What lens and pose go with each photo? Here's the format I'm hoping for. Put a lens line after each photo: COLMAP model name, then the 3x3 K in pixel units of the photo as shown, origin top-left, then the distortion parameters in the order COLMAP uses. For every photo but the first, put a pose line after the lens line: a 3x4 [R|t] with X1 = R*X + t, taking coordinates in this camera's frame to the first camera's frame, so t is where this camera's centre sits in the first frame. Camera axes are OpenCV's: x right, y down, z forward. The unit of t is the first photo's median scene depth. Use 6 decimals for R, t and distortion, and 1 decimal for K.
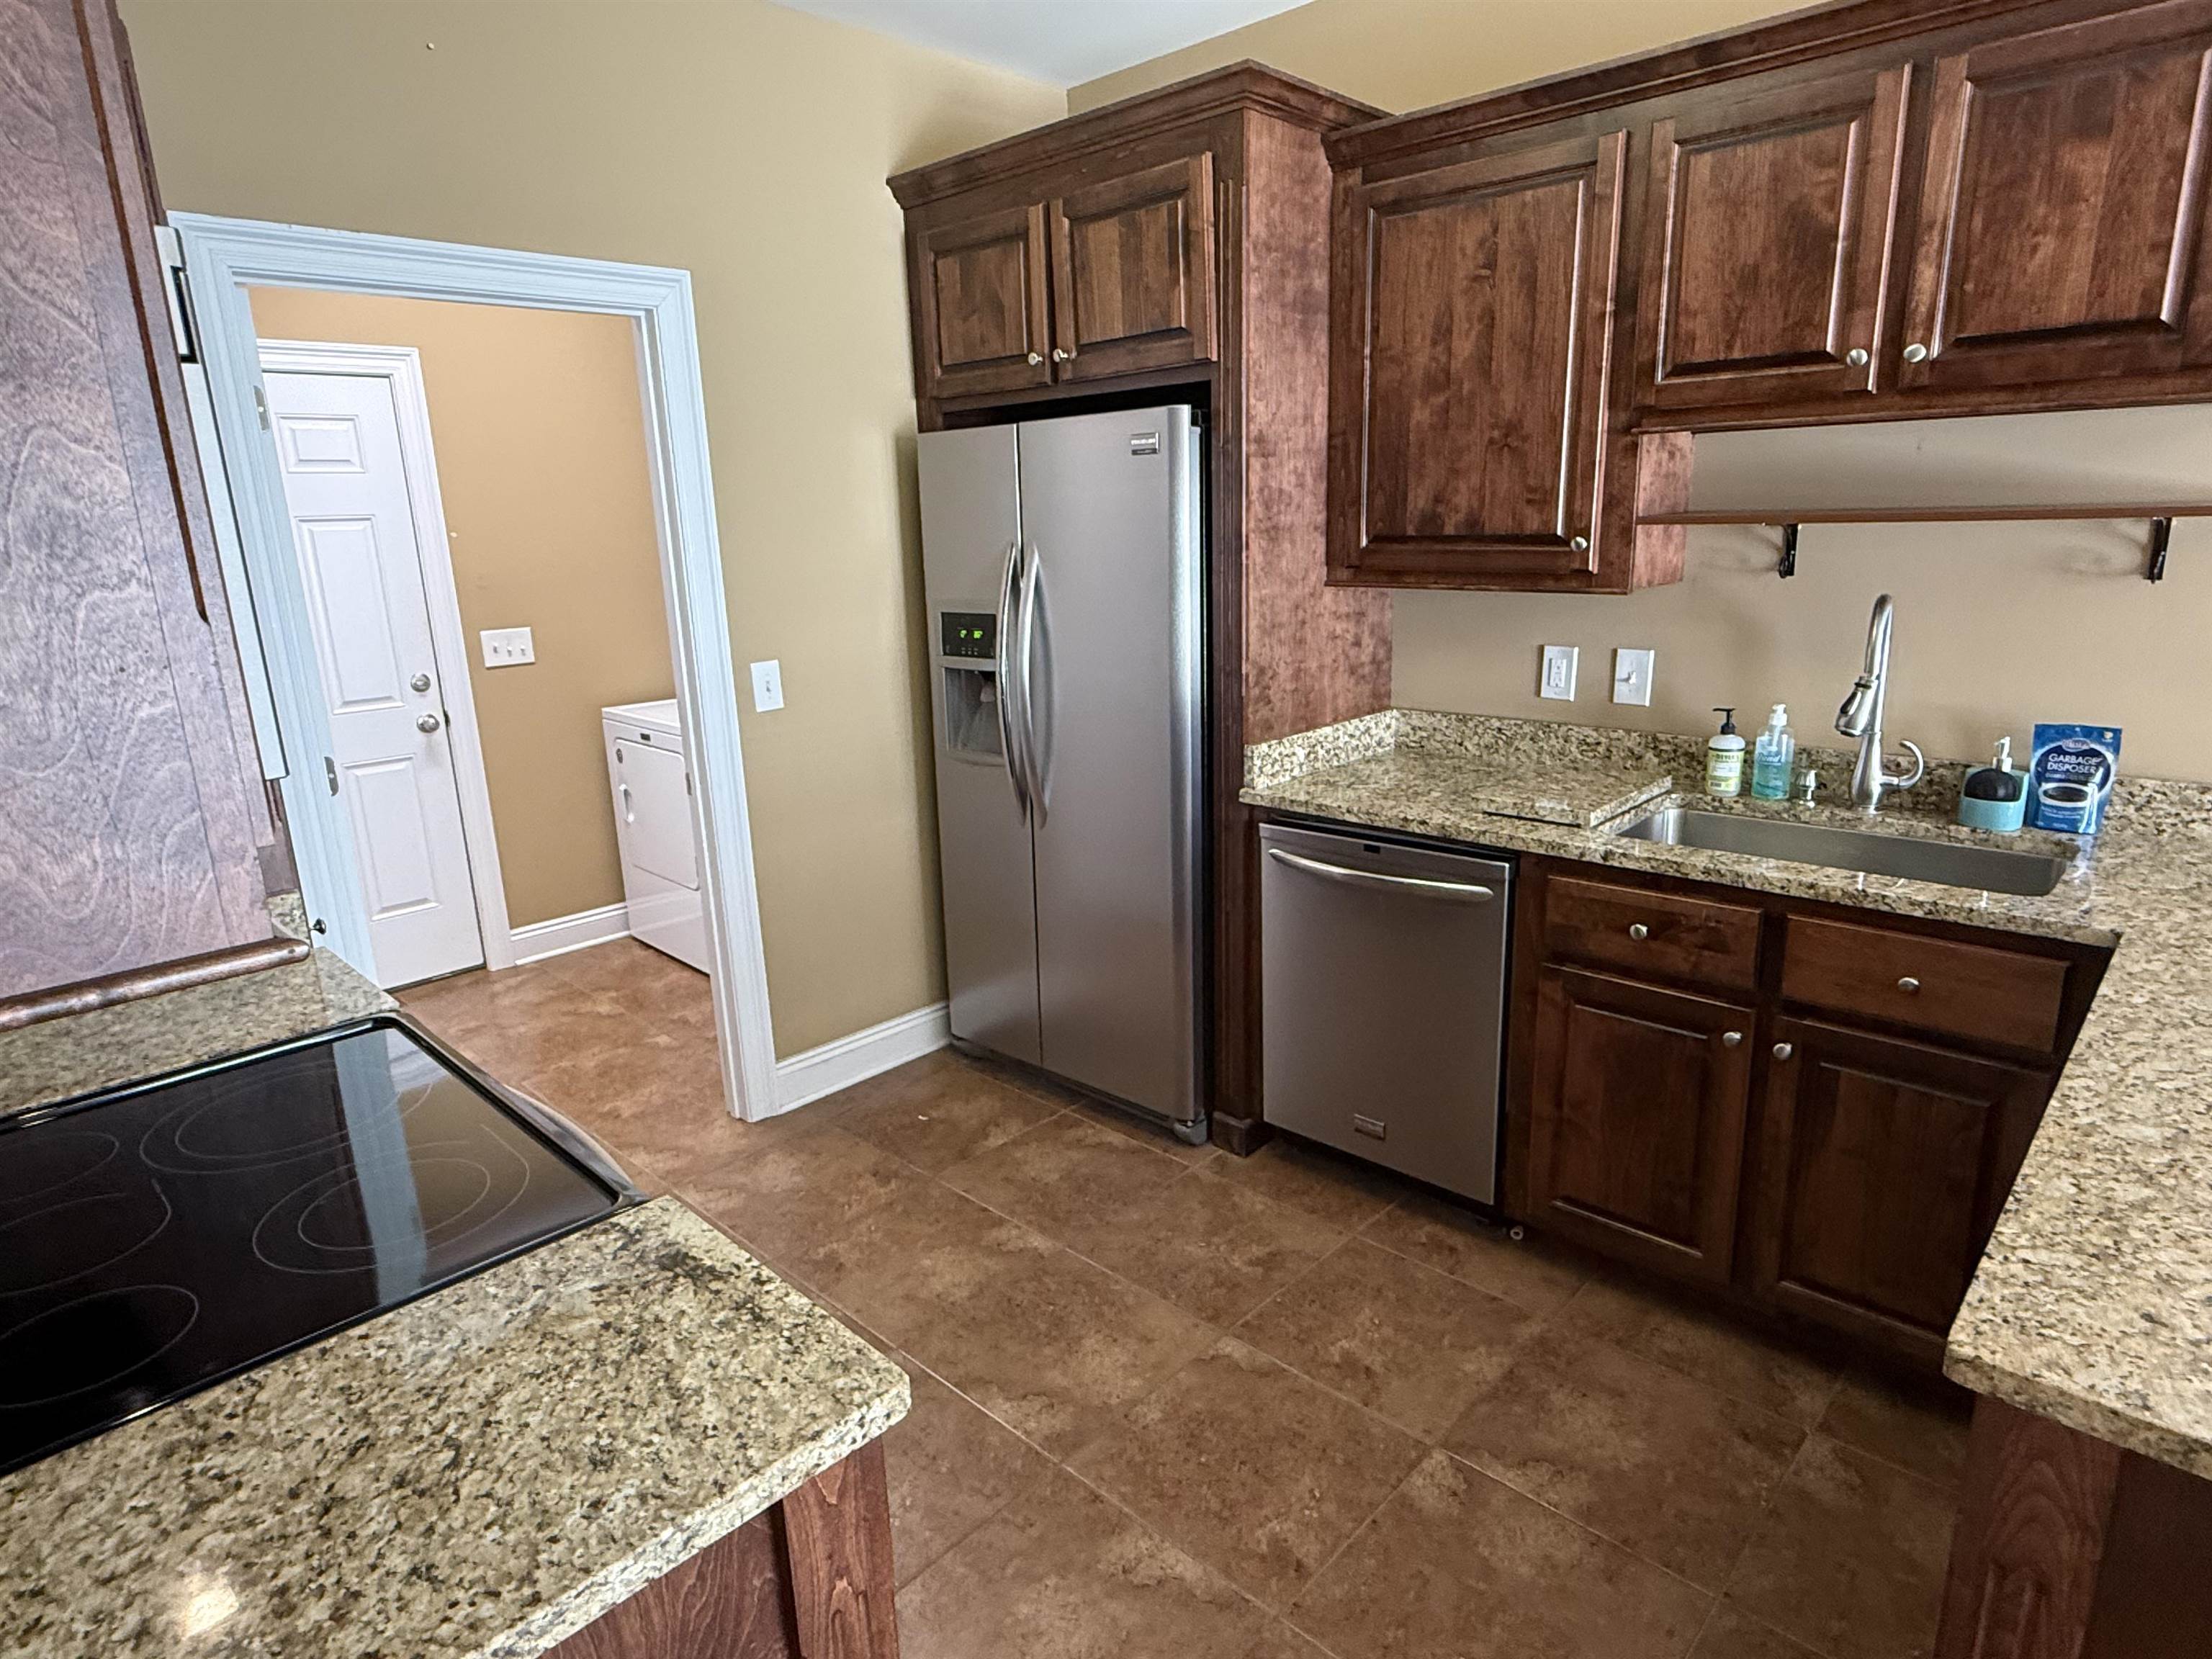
lens RADIAL K [[1236.8, 0, 1106.0], [0, 1236.8, 829.5], [0, 0, 1]] dist [0.000405, 0.000182]
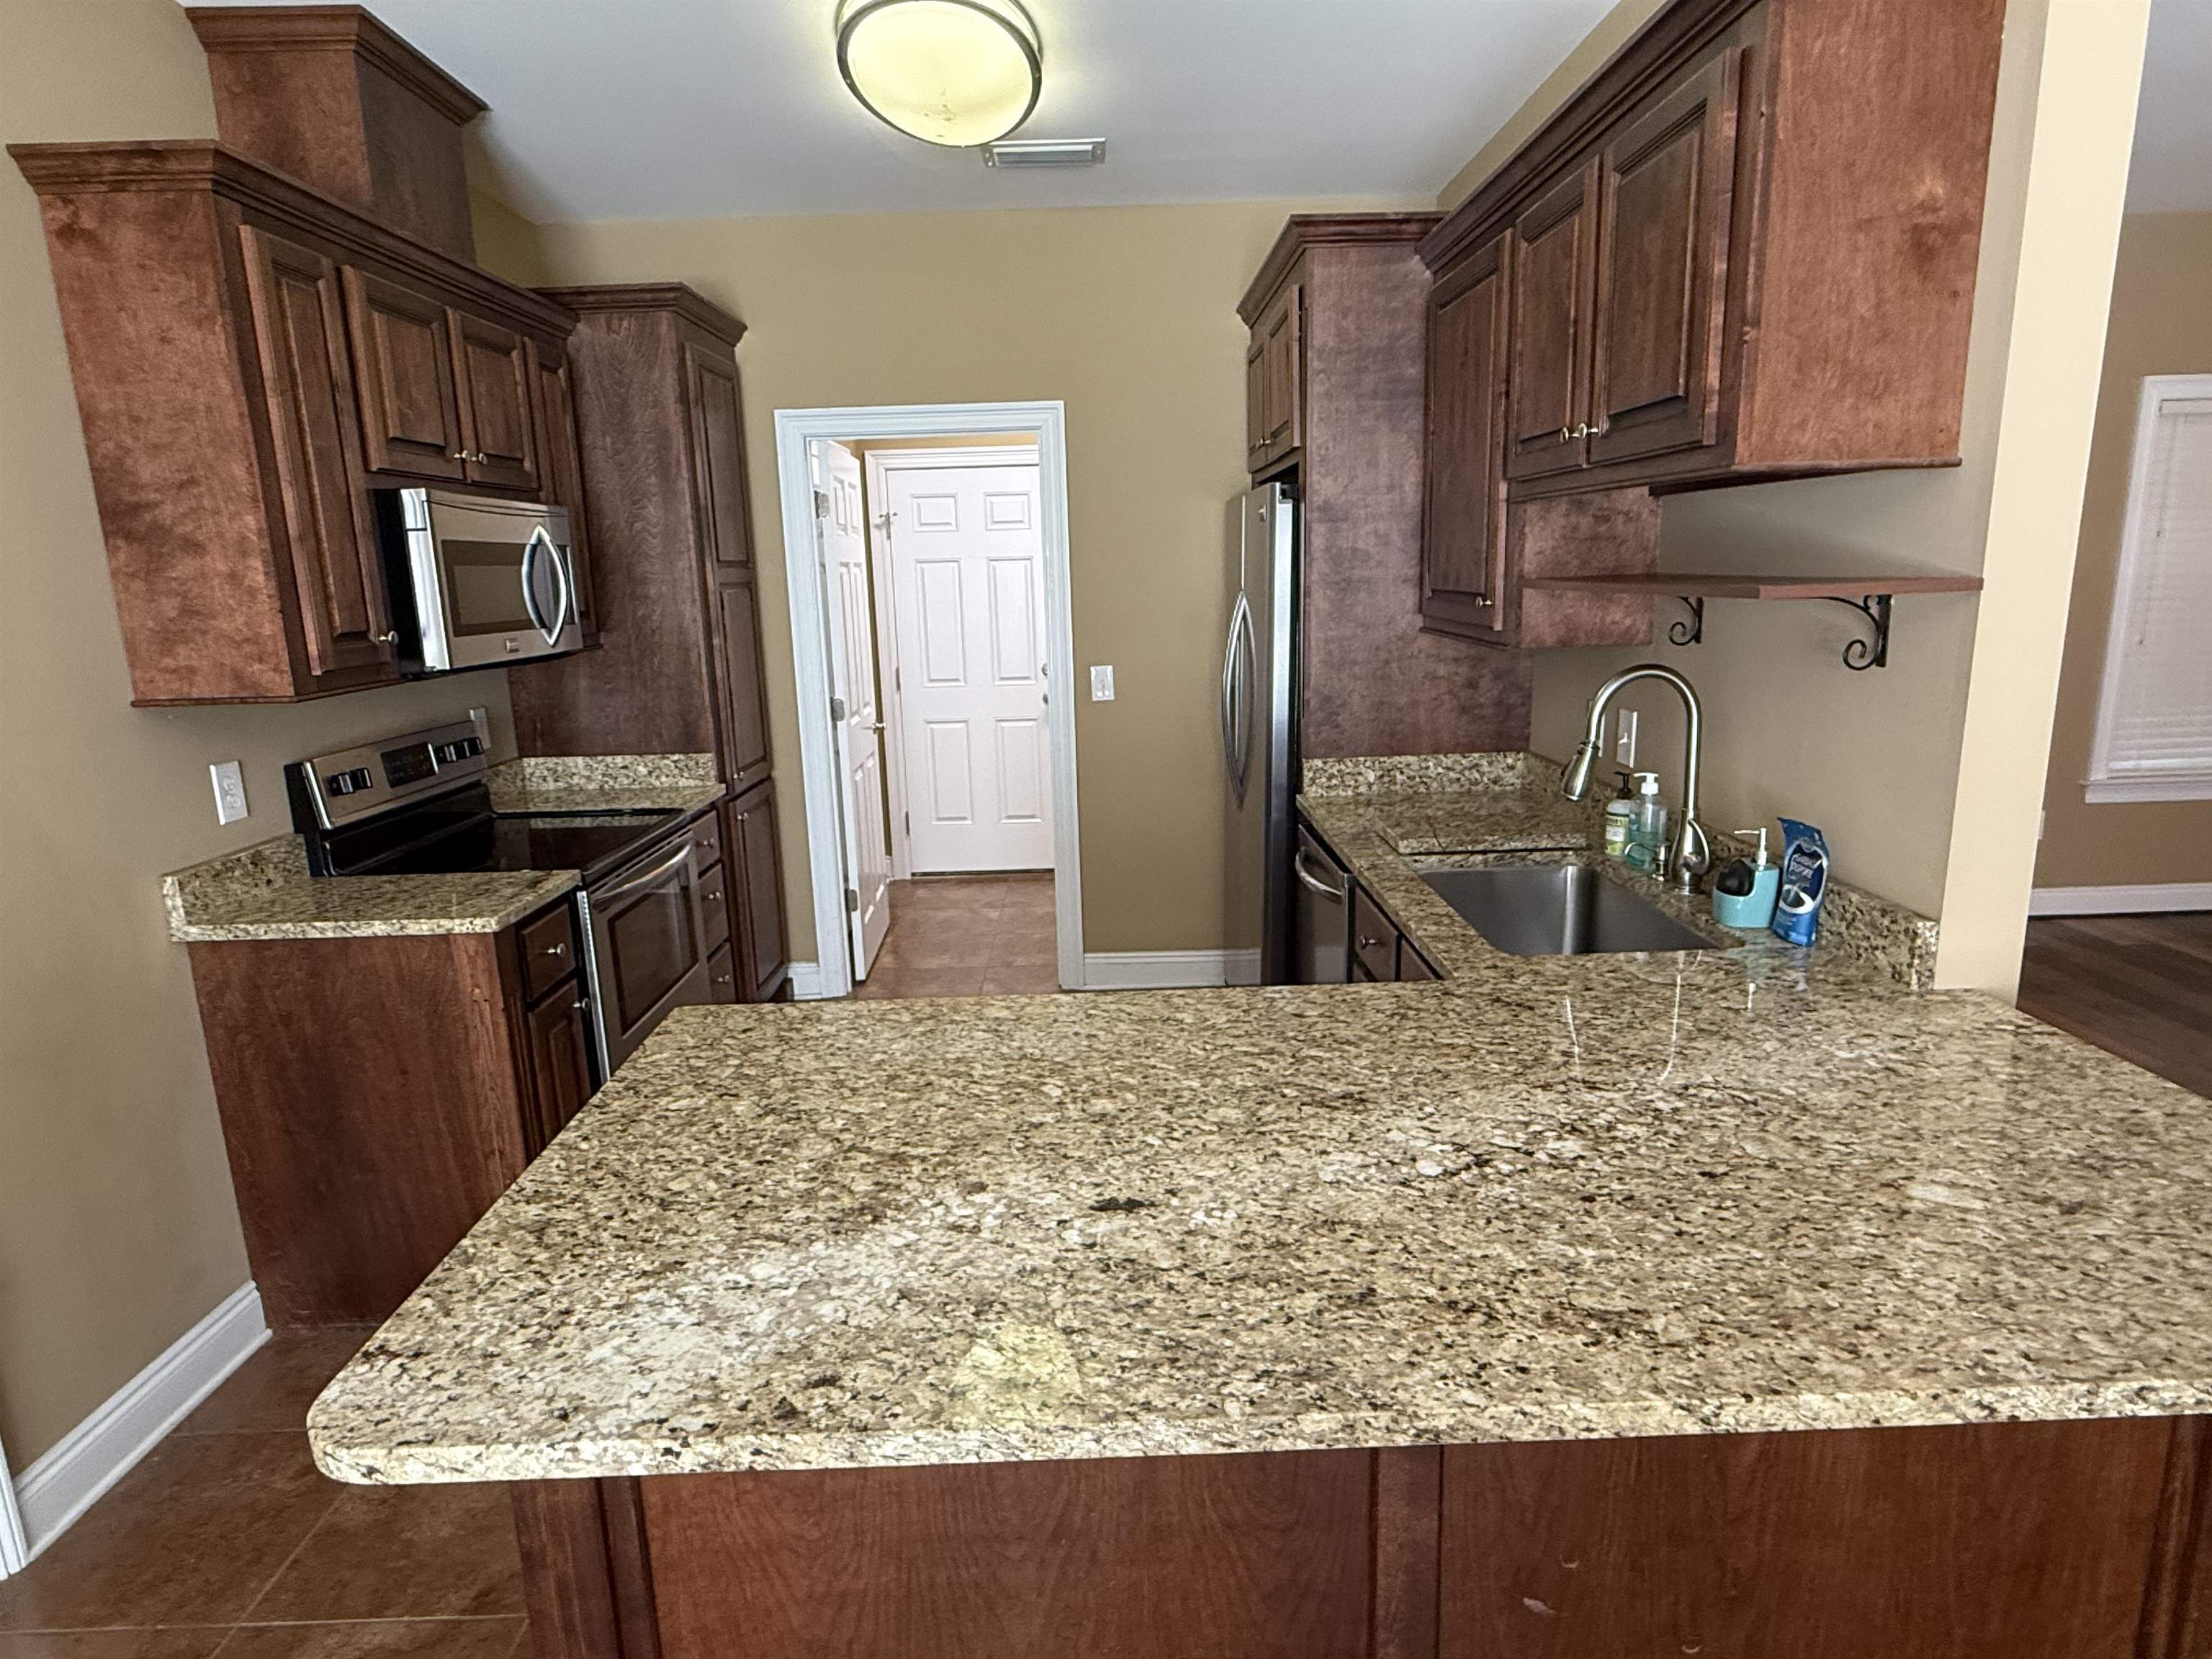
lens RADIAL K [[1243.9, 0, 1106.0], [0, 1243.9, 829.5], [0, 0, 1]] dist [-0.015065, 0.000163]
pose [[0.703604, 0.160303, -0.692274, 0.824638], [-0.172504, 0.983612, 0.052438, -0.030521], [0.689335, 0.082525, 0.719727, 0.001221]]
